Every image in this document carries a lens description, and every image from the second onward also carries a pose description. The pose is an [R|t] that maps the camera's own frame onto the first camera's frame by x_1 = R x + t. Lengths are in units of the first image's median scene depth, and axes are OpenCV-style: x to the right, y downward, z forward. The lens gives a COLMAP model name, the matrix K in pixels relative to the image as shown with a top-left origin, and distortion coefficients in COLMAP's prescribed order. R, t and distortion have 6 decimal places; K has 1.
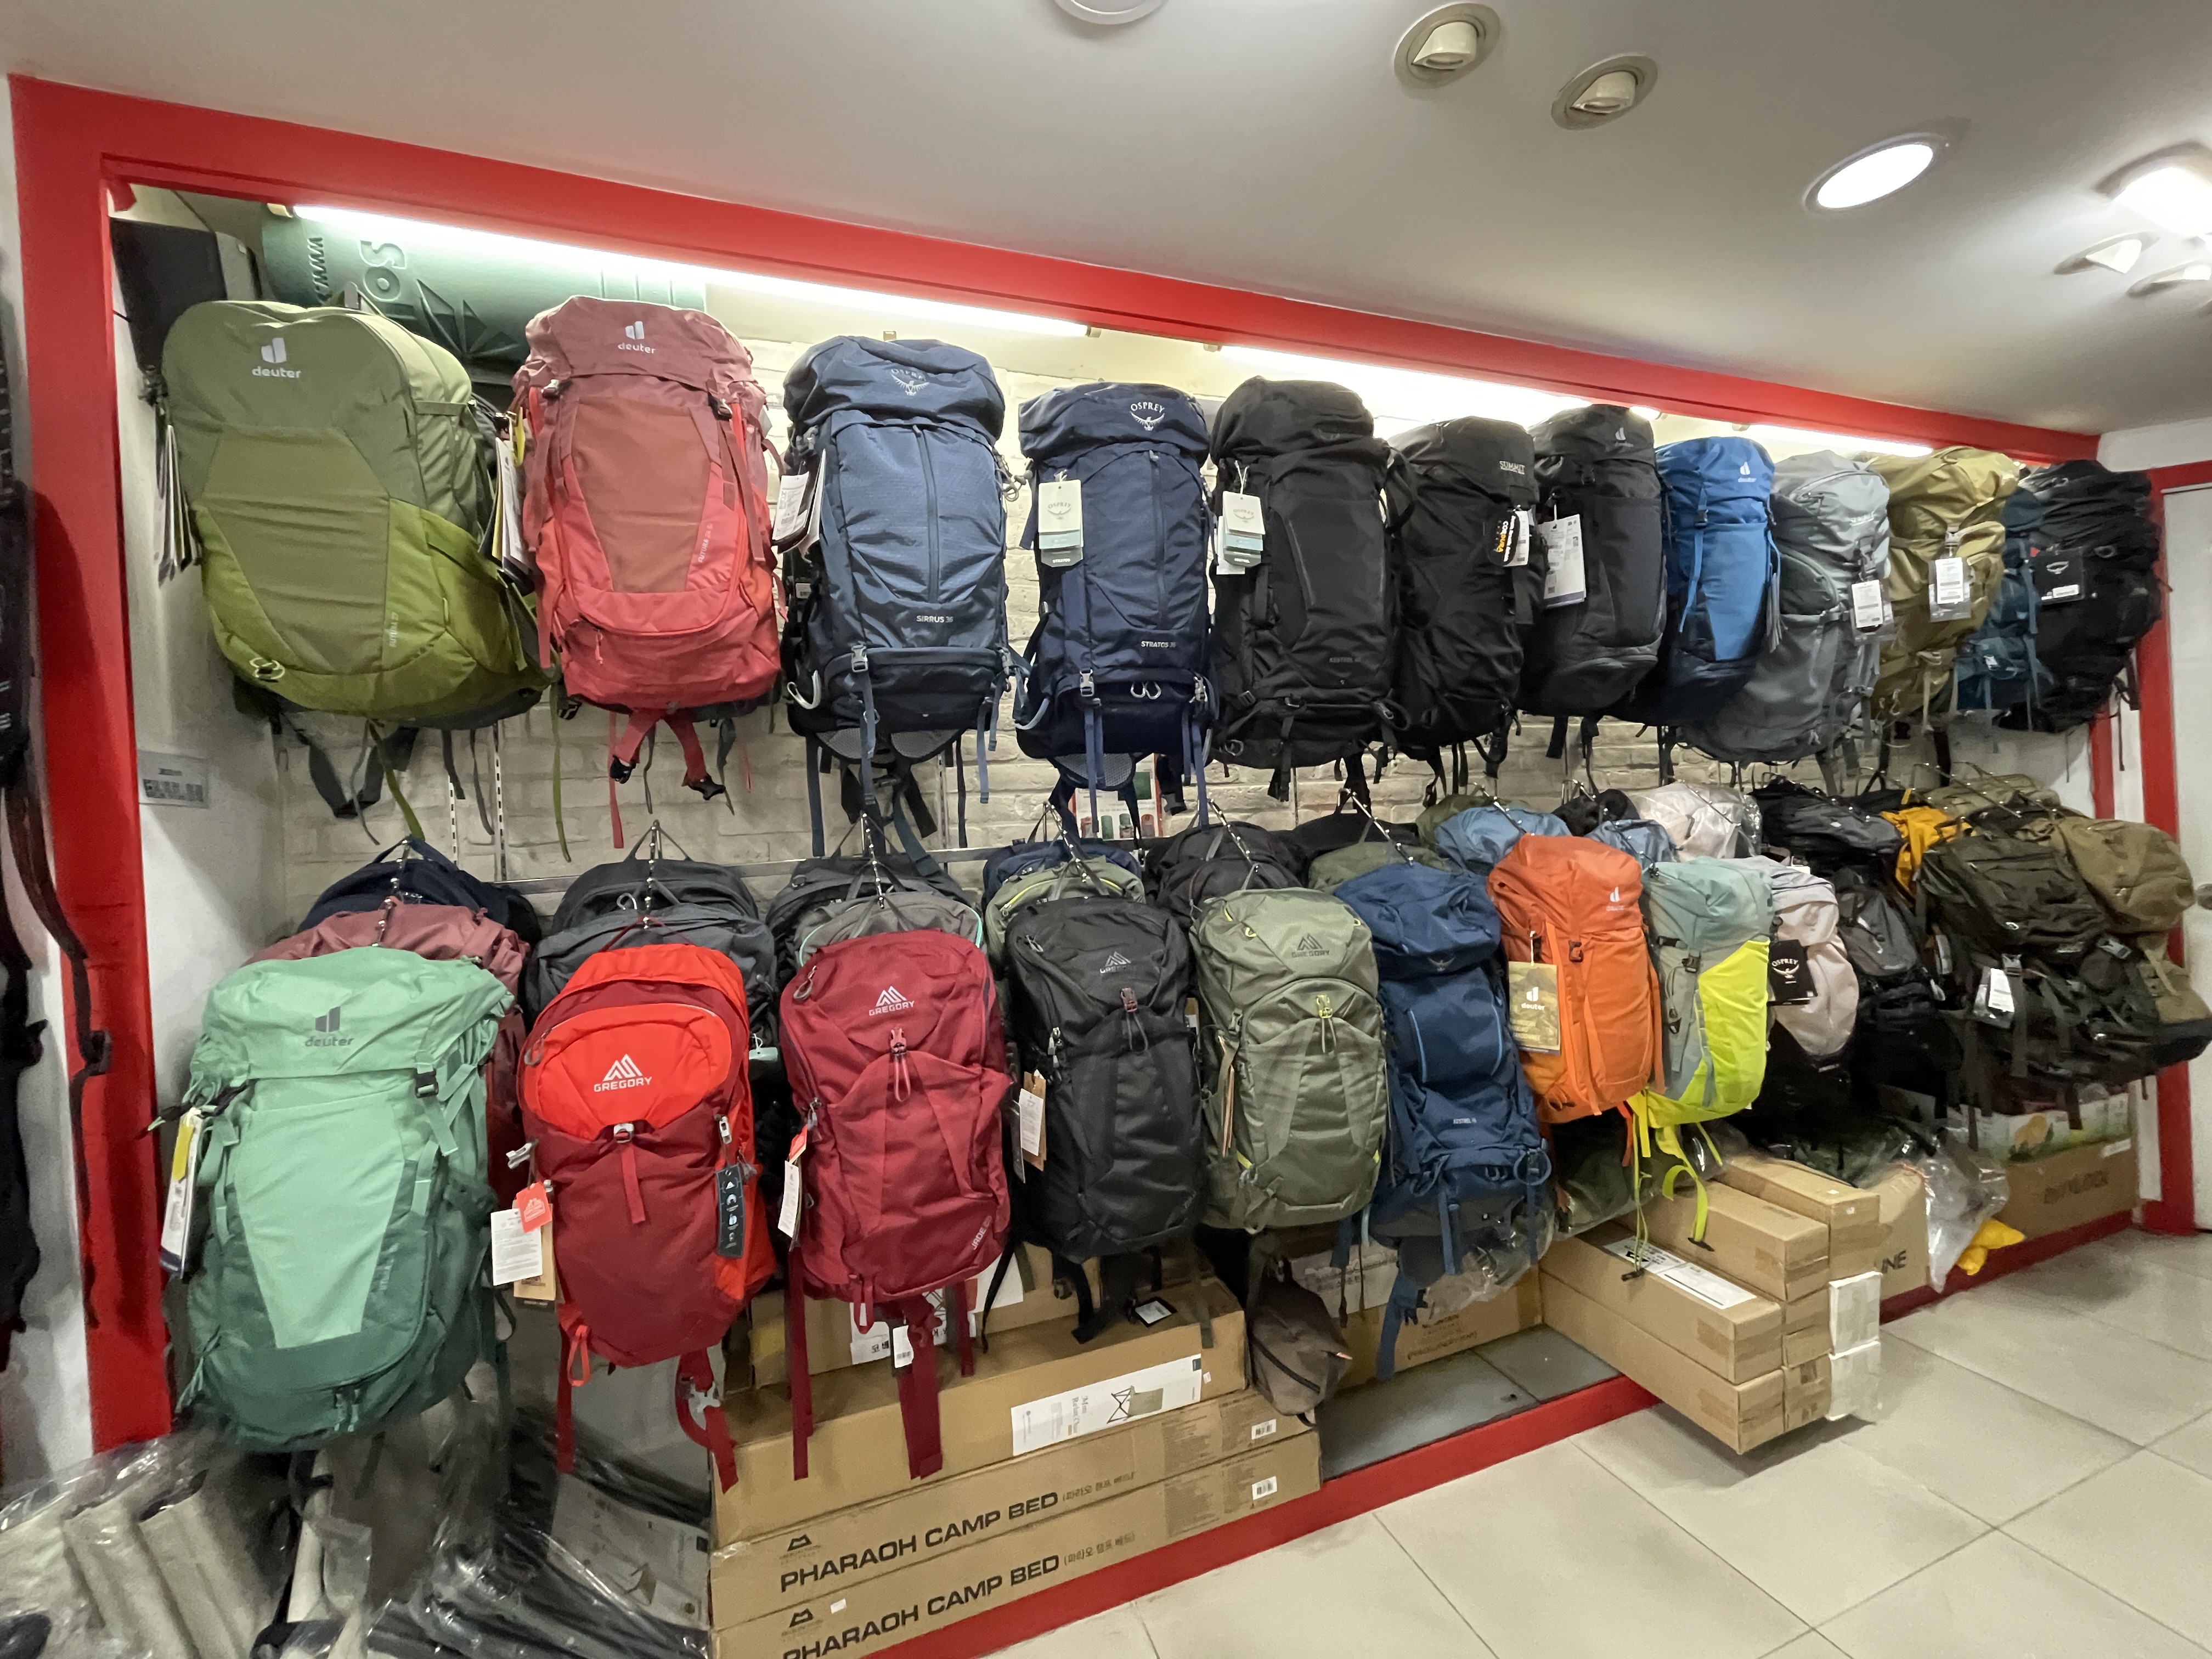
lens RADIAL K [[888.7, 0, 1106.7], [0, 888.7, 821.6], [0, 0, 1]] dist [0.001838, -0.001328]
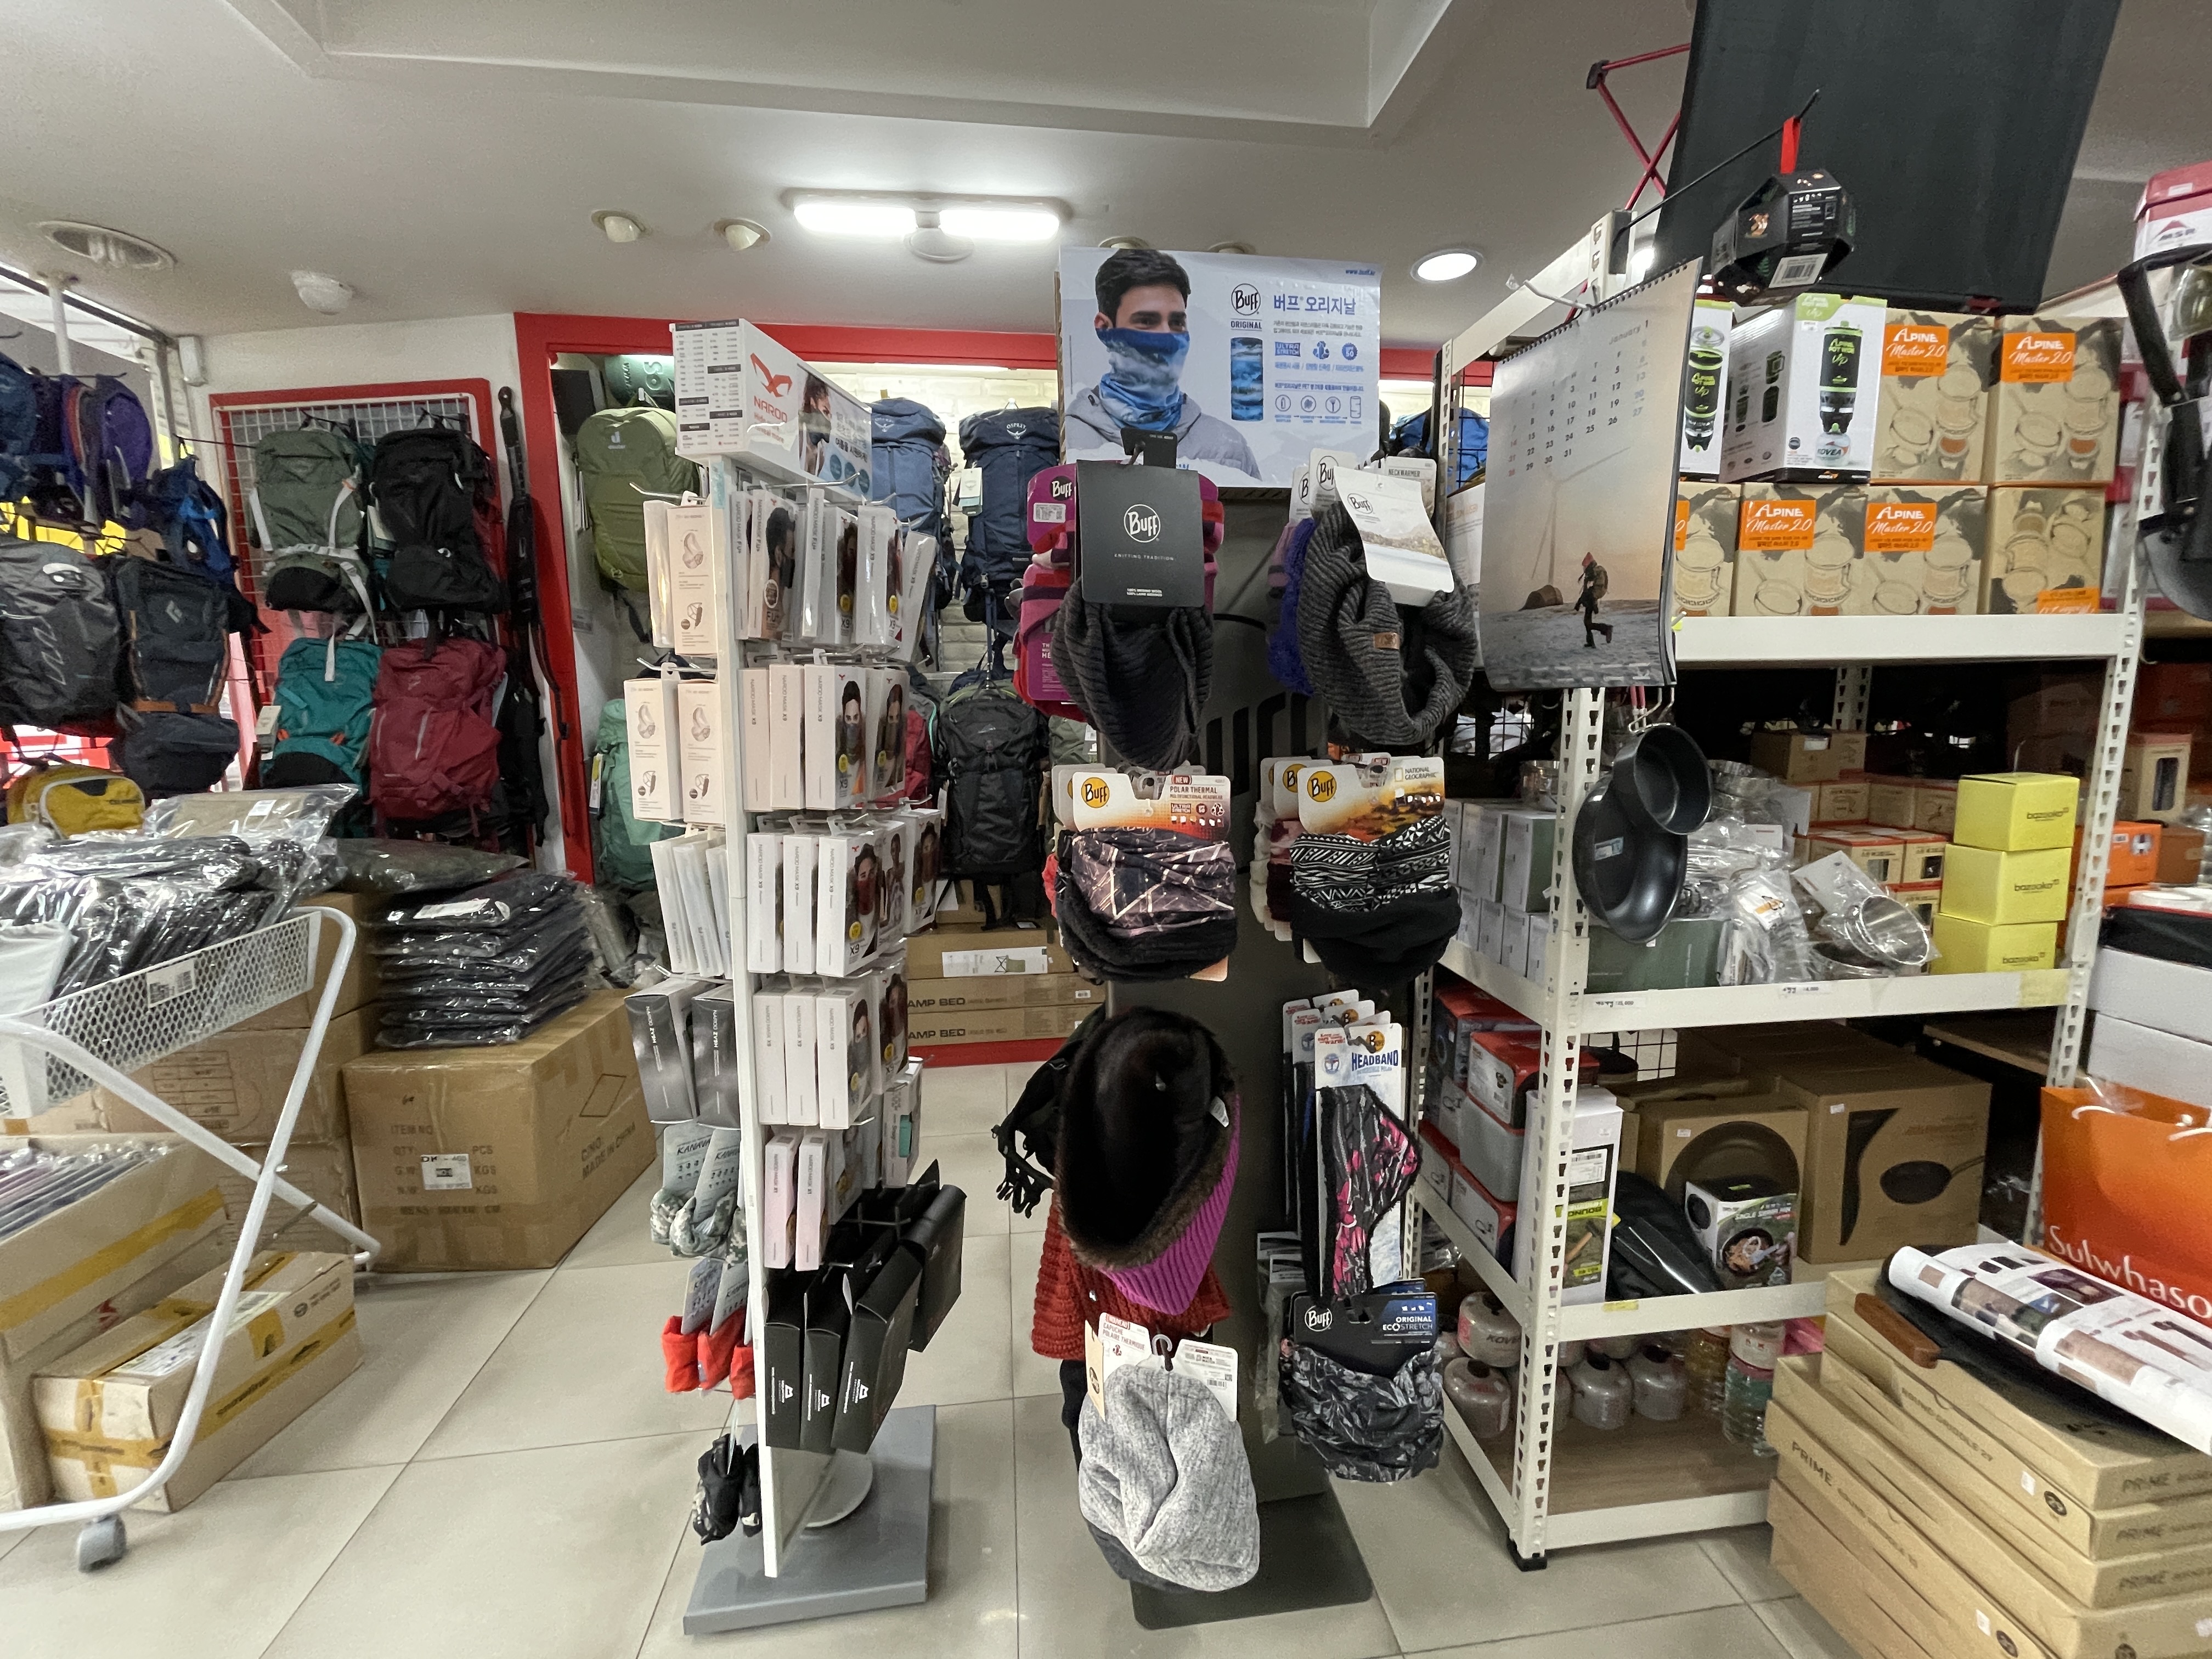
lens RADIAL K [[888.7, 0, 1108.4], [0, 888.7, 817.1], [0, 0, 1]] dist [0.001838, -0.001328]
pose [[0.973973, 0.071561, -0.215069, 0.763031], [-0.041631, 0.989190, 0.140608, 0.071542], [0.222806, -0.127995, 0.966424, -0.928272]]
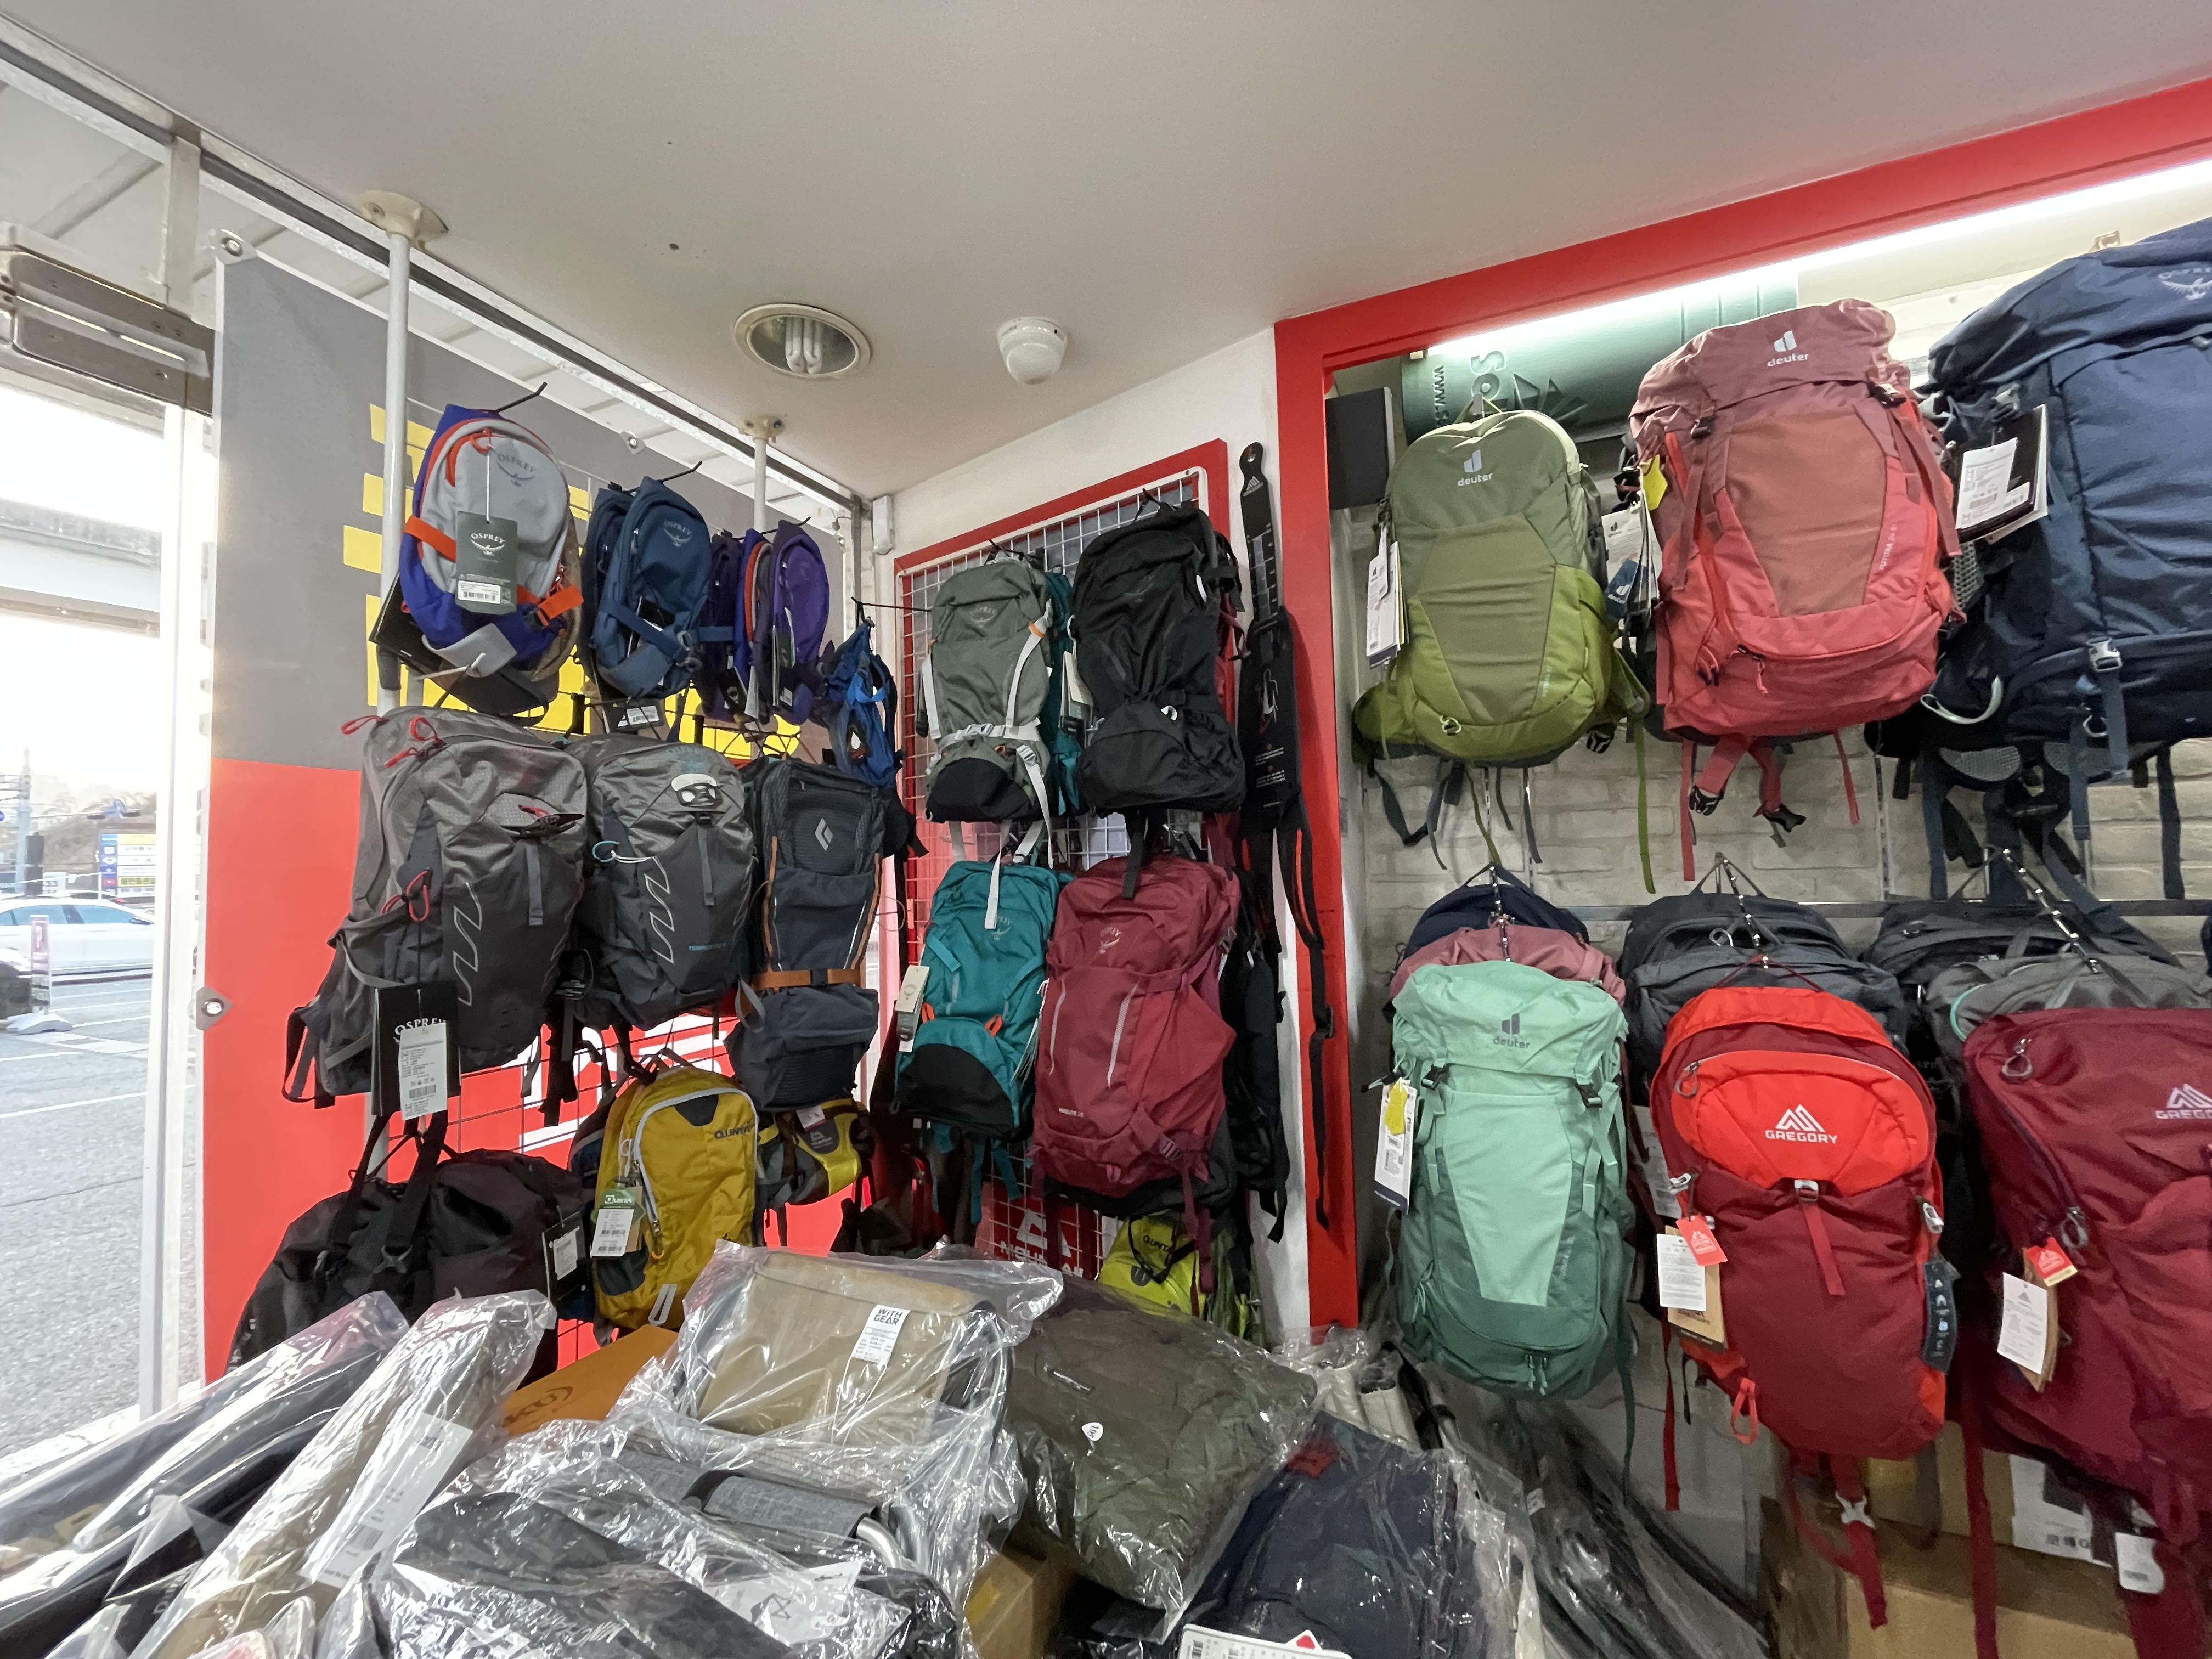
lens RADIAL K [[888.7, 0, 1116.9], [0, 888.7, 821.3], [0, 0, 1]] dist [0.001838, -0.001328]
pose [[0.726653, -0.002802, -0.686999, -0.370045], [-0.015536, 0.999669, -0.020509, -0.006456], [0.686829, 0.025576, 0.726369, -0.163137]]
